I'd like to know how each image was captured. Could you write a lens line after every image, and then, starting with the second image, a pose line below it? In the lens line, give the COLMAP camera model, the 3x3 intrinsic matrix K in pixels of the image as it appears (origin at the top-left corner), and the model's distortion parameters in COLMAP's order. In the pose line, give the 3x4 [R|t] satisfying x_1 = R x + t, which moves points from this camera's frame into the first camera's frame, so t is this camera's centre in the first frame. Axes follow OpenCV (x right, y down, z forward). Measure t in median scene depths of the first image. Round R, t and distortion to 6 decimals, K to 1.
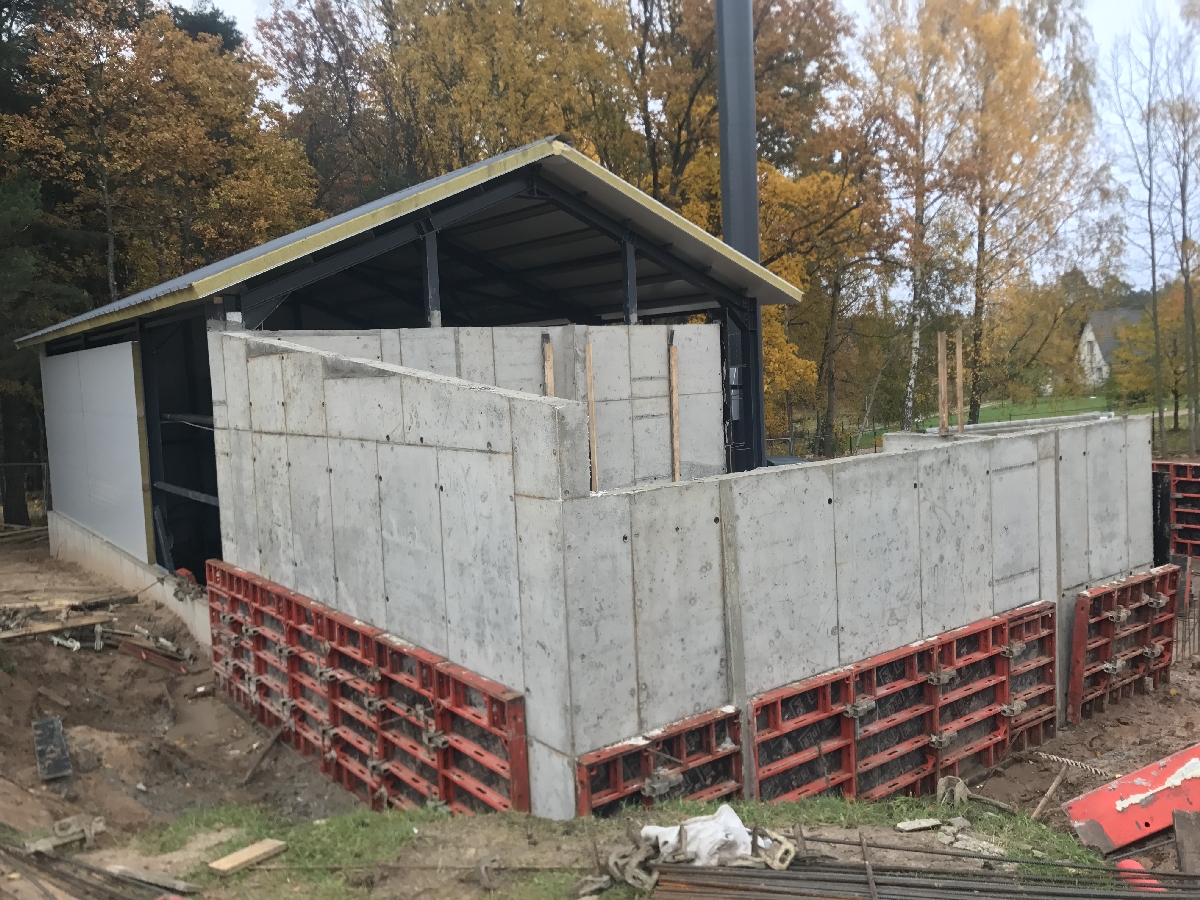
lens RADIAL K [[987.5, 0, 602.5], [0, 987.5, 414.8], [0, 0, 1]] dist [0.022394, 0.001329]
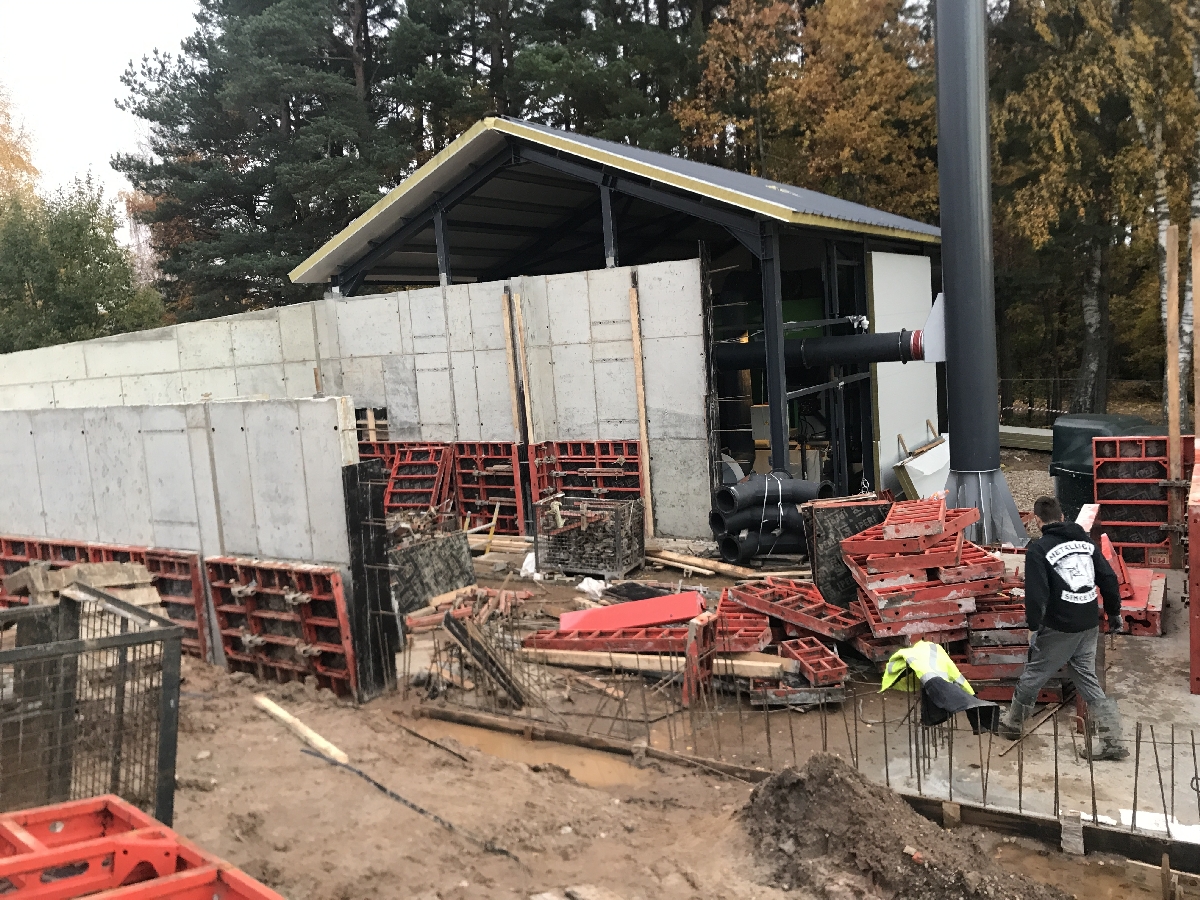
lens RADIAL K [[987.5, 0, 599.1], [0, 987.5, 442.3], [0, 0, 1]] dist [0.022394, 0.001329]
pose [[0.357611, 0.125642, -0.925380, 1.153138], [0.006927, 0.990524, 0.137163, -0.062587], [0.933845, -0.055461, 0.353352, 0.727686]]
